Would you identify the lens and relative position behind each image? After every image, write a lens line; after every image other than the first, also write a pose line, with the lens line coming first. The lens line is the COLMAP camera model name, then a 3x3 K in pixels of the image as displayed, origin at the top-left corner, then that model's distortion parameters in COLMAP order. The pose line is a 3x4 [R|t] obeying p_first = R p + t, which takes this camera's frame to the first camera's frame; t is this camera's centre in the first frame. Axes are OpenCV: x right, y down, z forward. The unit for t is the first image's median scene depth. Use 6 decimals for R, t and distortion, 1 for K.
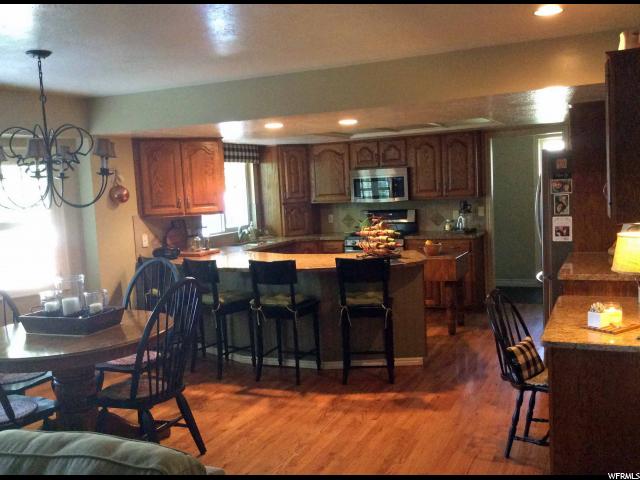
lens RADIAL K [[601.6, 0, 320.0], [0, 601.6, 240.0], [0, 0, 1]] dist [0.016831, 0.011342]
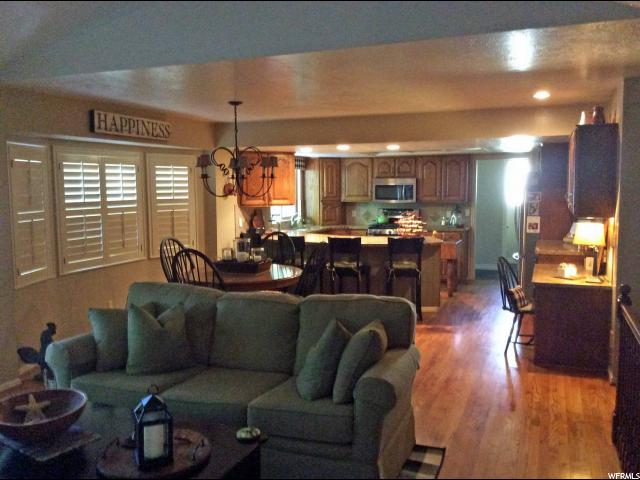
lens RADIAL K [[511.3, 0, 320.0], [0, 511.3, 240.0], [0, 0, 1]] dist [0.000410, 0.000533]
pose [[0.998851, 0.038808, 0.028101, -0.131788], [-0.039117, 0.999179, 0.010519, 0.021683], [-0.027669, -0.011606, 0.999550, -0.211075]]
